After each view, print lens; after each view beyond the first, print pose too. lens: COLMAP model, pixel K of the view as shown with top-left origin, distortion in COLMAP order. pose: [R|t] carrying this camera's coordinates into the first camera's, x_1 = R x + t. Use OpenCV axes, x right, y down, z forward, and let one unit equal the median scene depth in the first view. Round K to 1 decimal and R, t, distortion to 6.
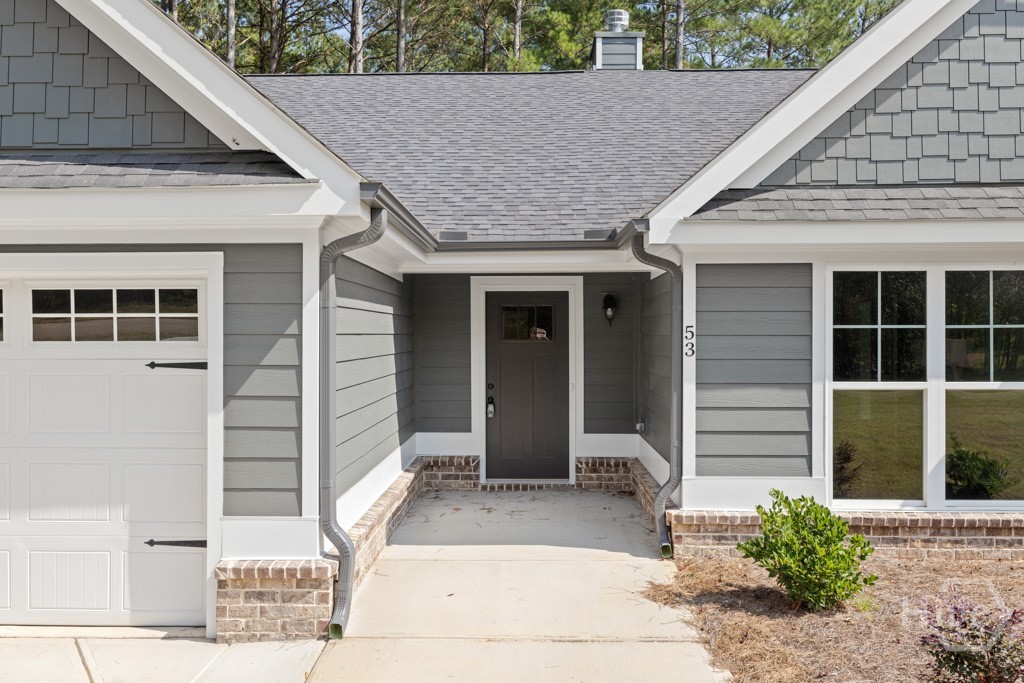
lens RADIAL K [[893.0, 0, 513.2], [0, 893.0, 337.5], [0, 0, 1]] dist [0.006228, 0.002279]
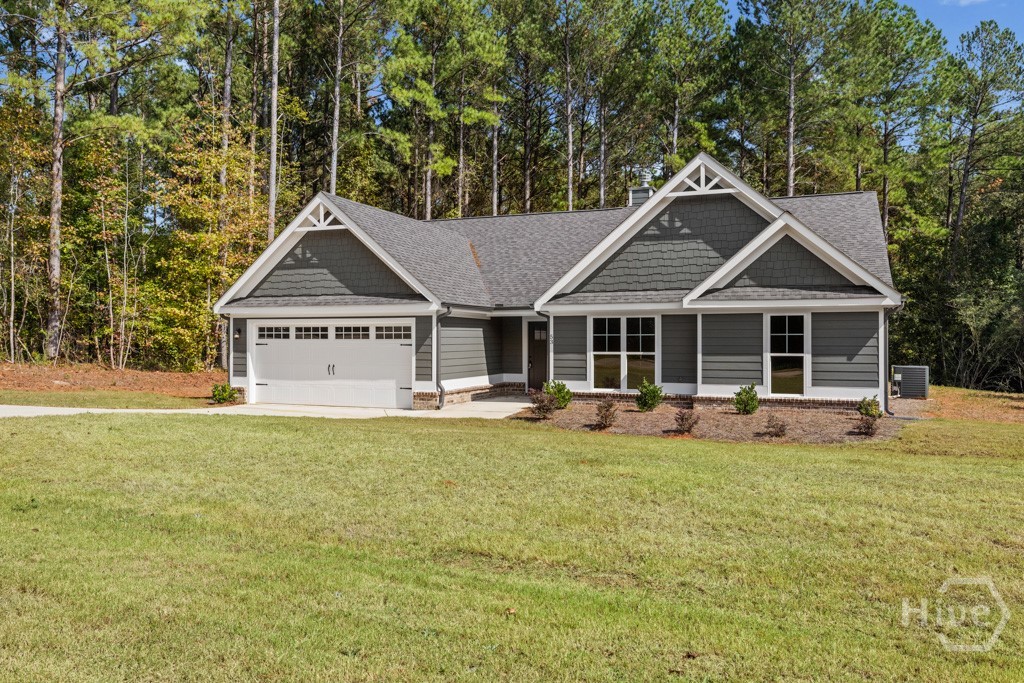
lens RADIAL K [[809.1, 0, 515.7], [0, 809.1, 343.3], [0, 0, 1]] dist [0.011190, -0.004953]
pose [[0.938606, 0.002183, -0.344985, 1.115330], [-0.000498, 0.999988, 0.004972, 0.003407], [0.344991, -0.004495, 0.938595, -1.875481]]
